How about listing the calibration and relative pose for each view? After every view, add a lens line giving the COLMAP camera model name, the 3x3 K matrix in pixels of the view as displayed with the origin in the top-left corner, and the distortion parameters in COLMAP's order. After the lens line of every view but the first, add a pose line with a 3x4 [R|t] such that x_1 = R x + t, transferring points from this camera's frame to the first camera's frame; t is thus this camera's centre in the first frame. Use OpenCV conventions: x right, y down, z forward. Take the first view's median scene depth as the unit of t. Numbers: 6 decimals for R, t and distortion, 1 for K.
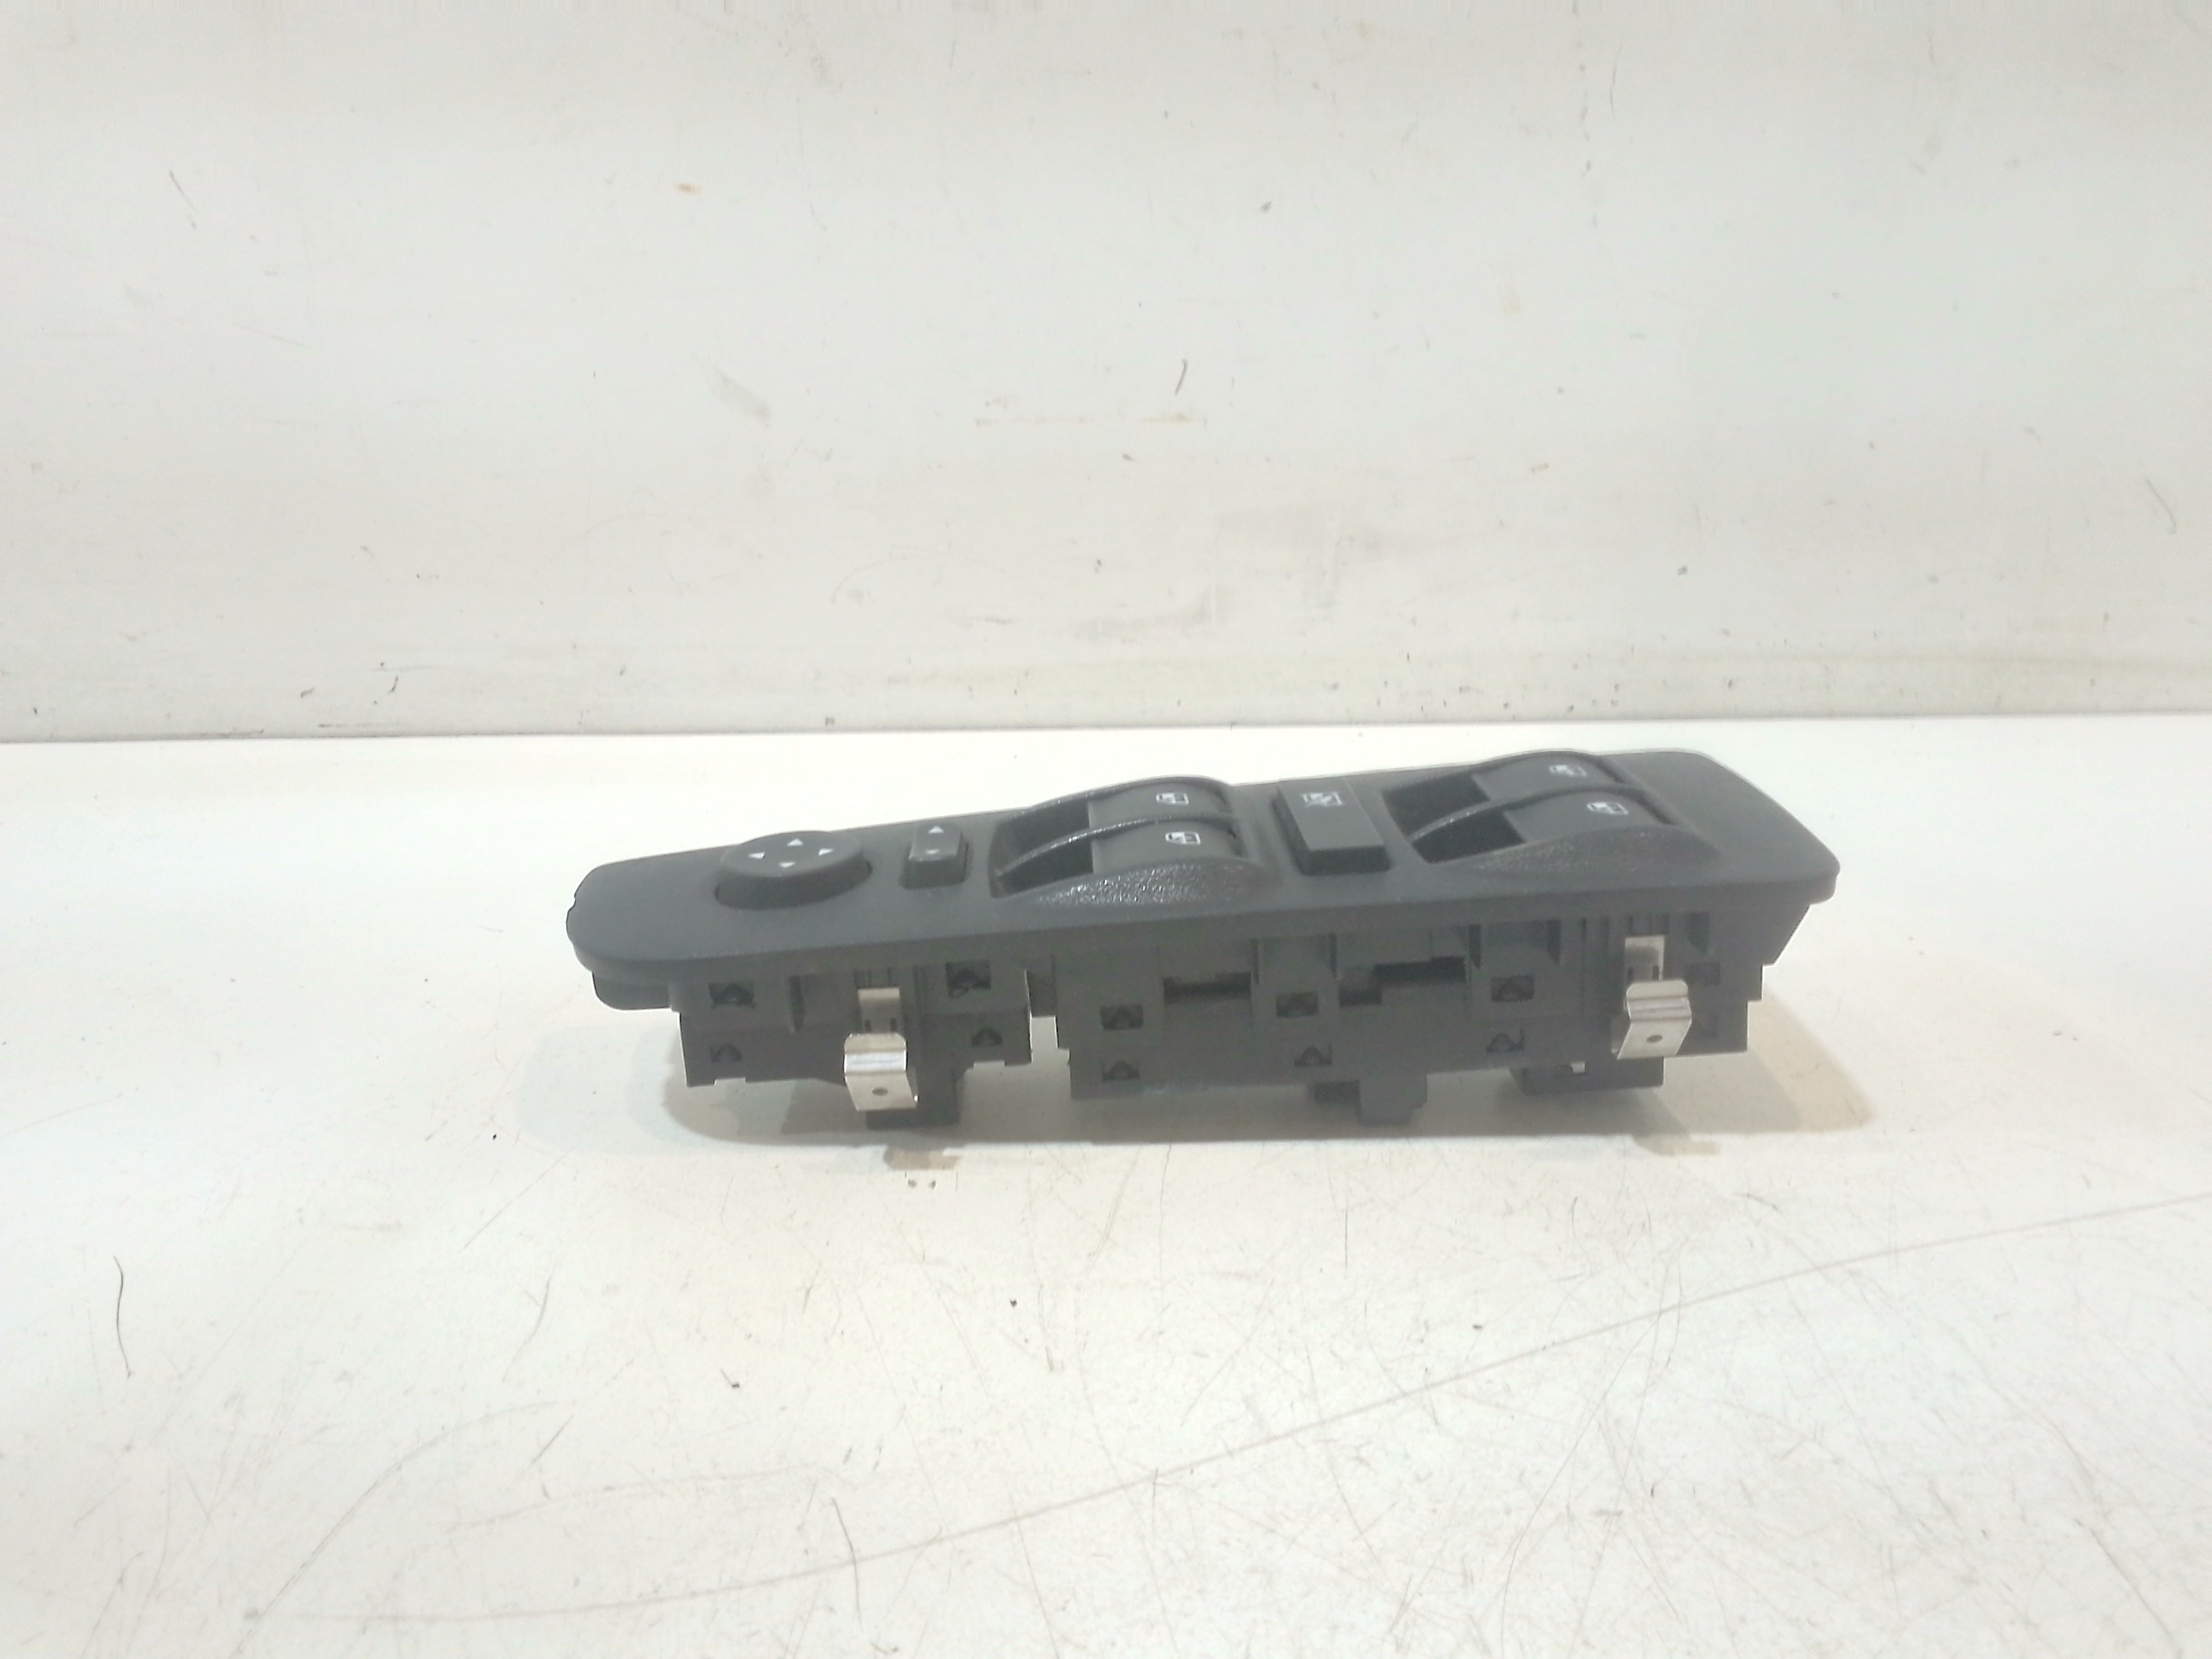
lens RADIAL K [[1729.4, 0, 1103.2], [0, 1729.4, 817.7], [0, 0, 1]] dist [0.060970, -0.099765]
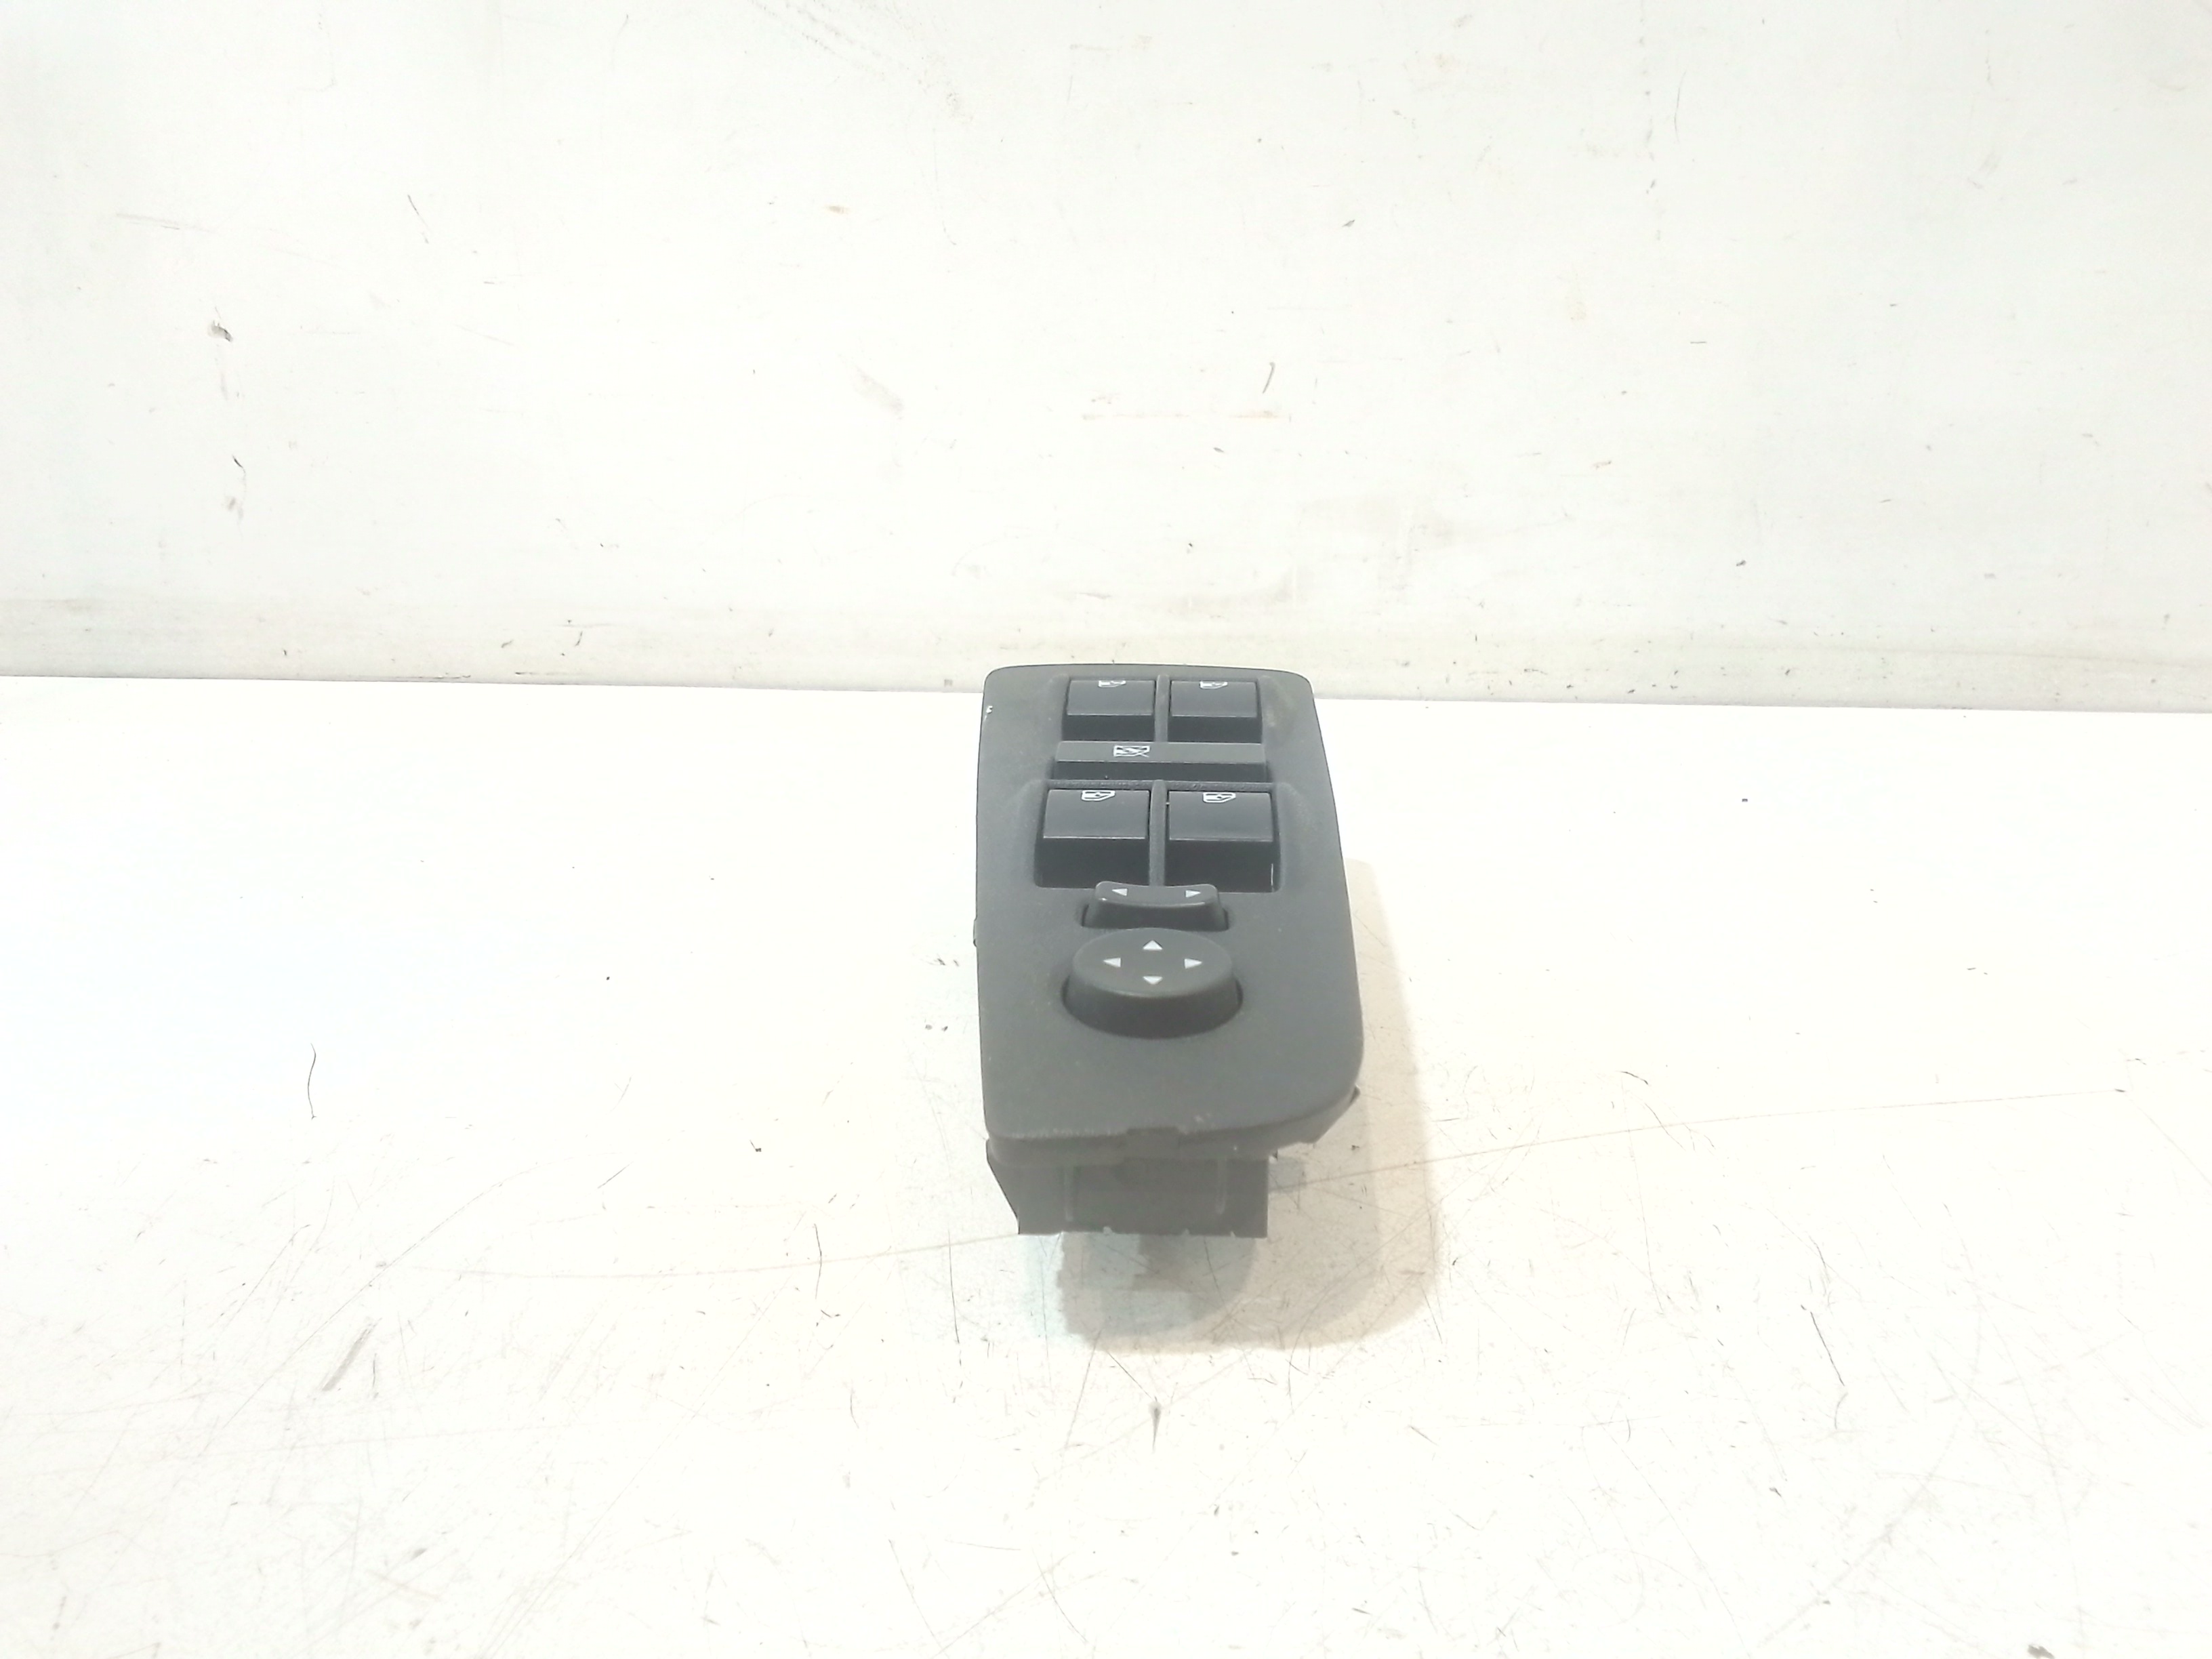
lens RADIAL K [[1723.0, 0, 1106.0], [0, 1723.0, 829.5], [0, 0, 1]] dist [0.063821, -0.111265]
pose [[0.992620, 0.037594, -0.115288, 0.184852], [-0.037358, 0.999293, 0.004205, 0.075518], [0.115365, 0.000133, 0.993323, -0.243502]]
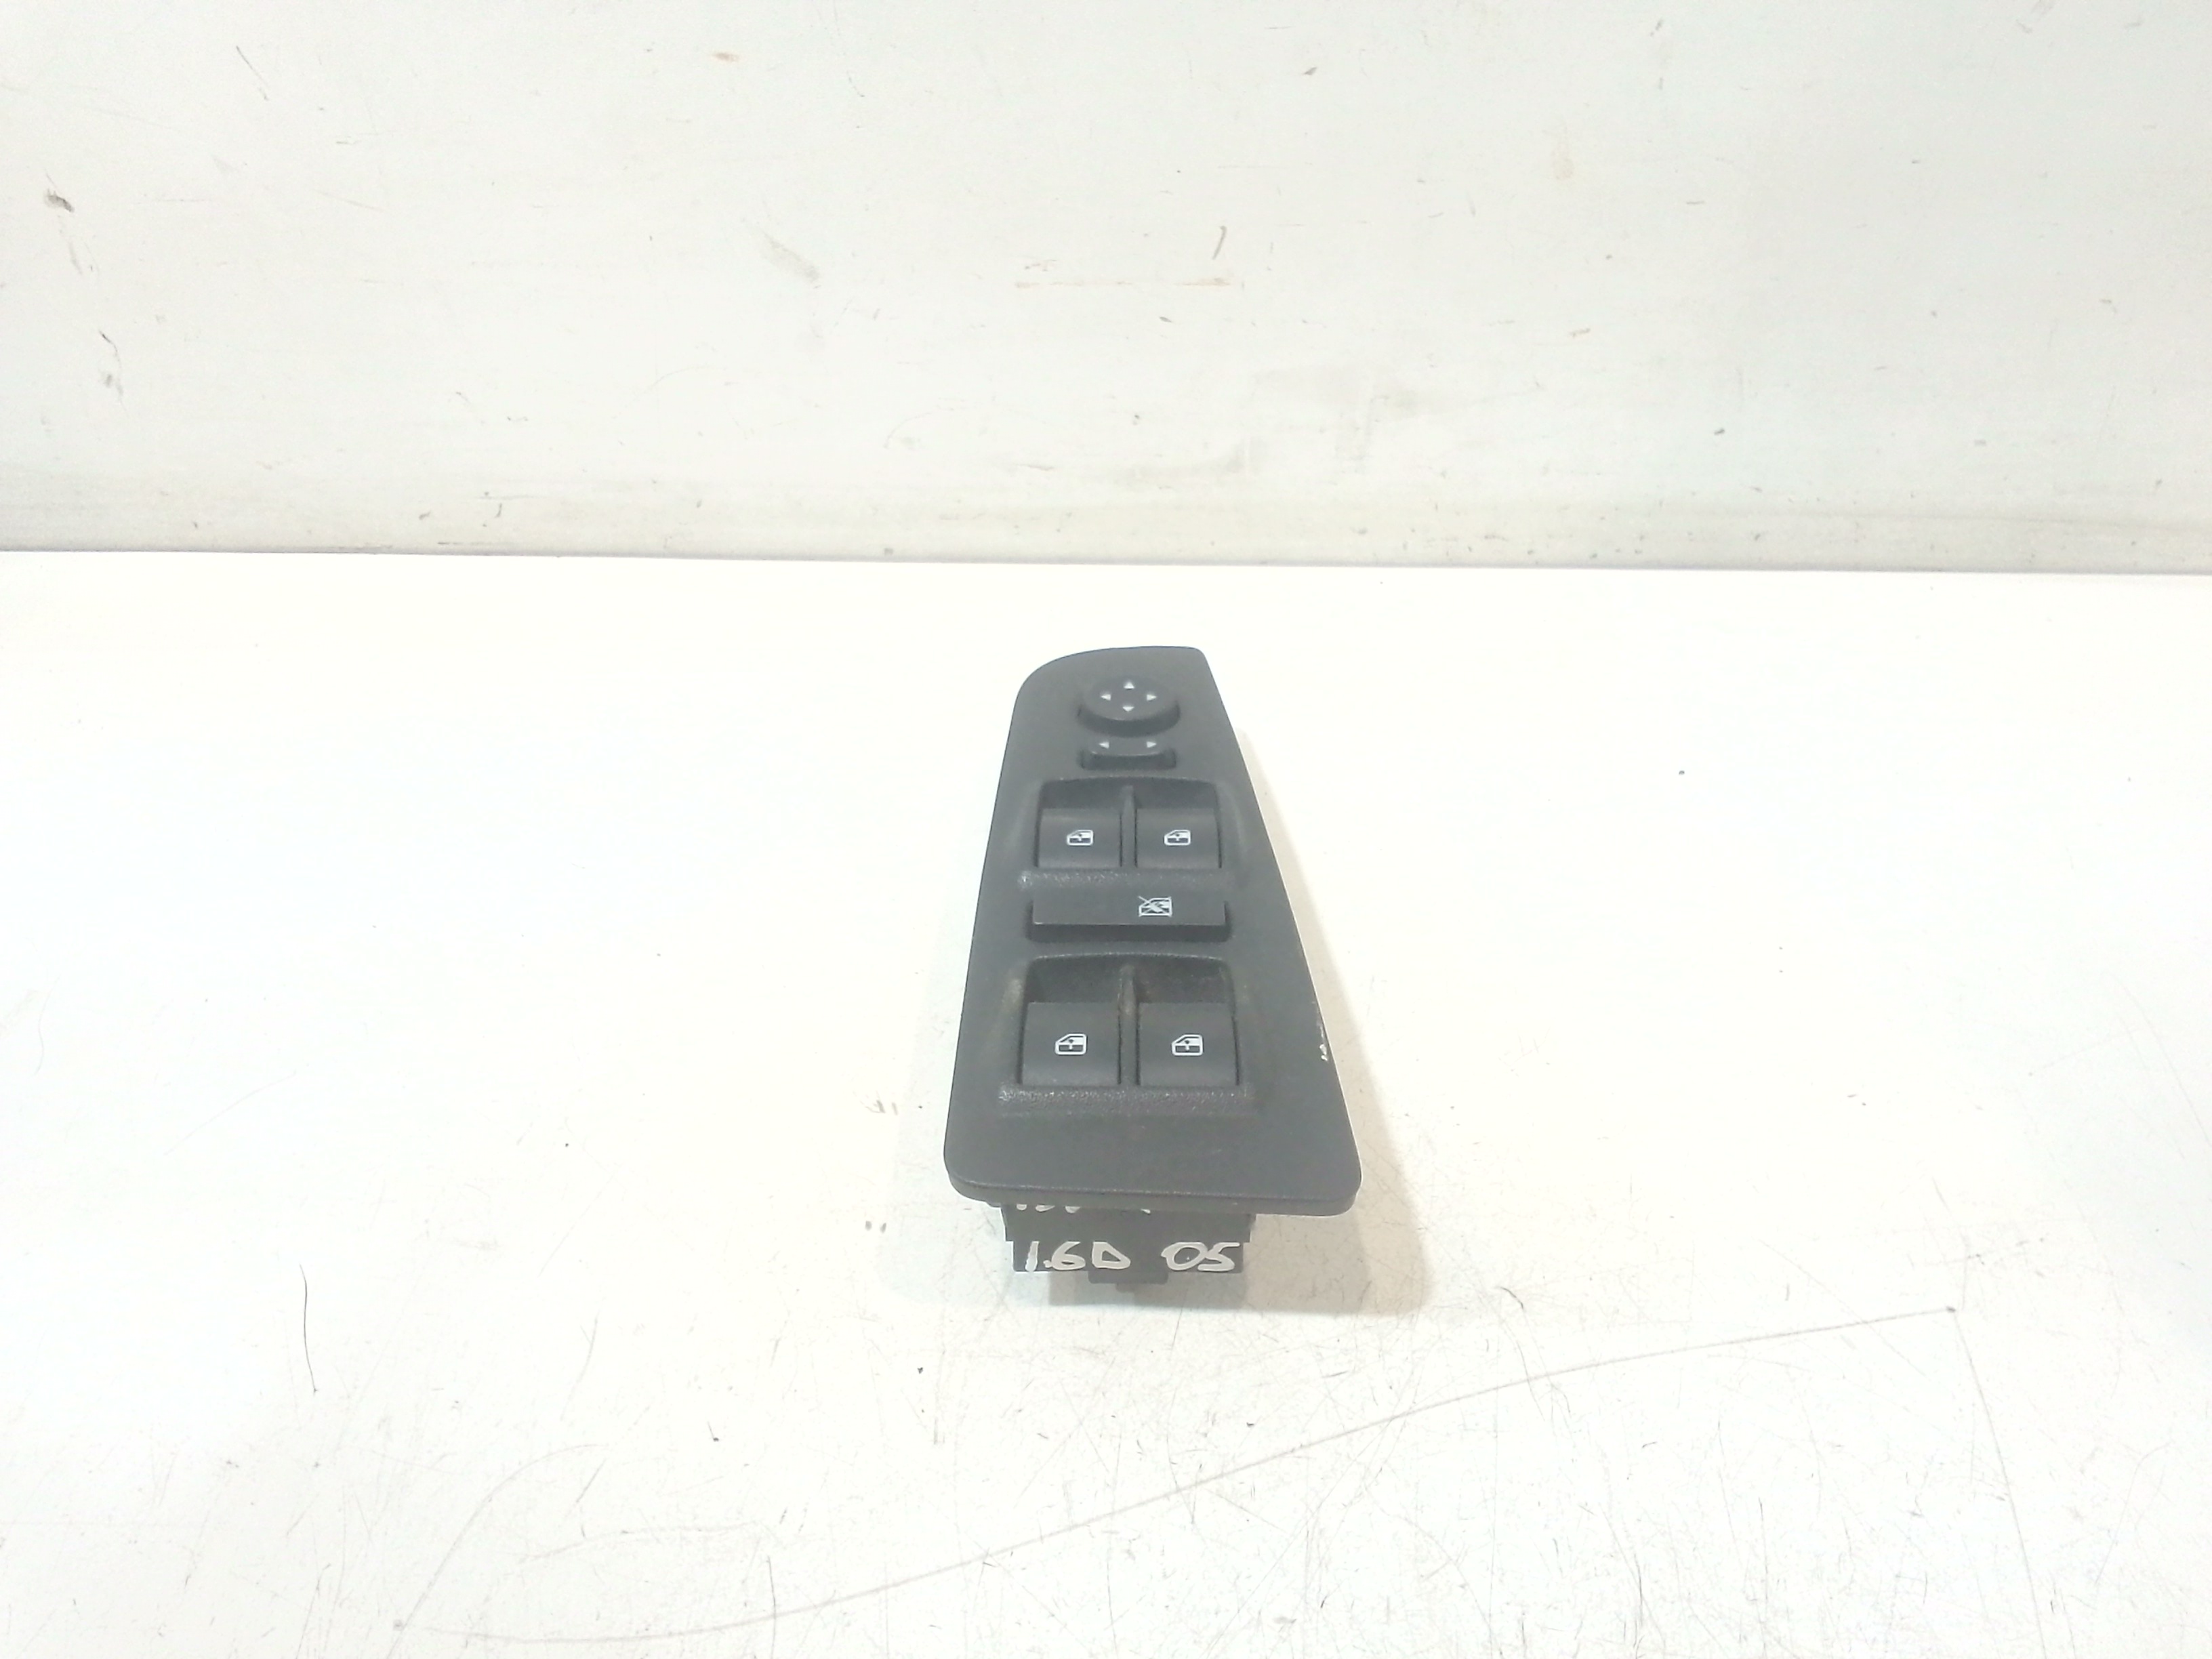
lens RADIAL K [[1723.0, 0, 1106.0], [0, 1723.0, 829.5], [0, 0, 1]] dist [0.063821, -0.111265]
pose [[0.993673, 0.057798, -0.096300, 0.221638], [-0.020253, 0.935576, 0.352543, -0.668186], [0.110472, -0.348362, 0.930827, -0.126958]]
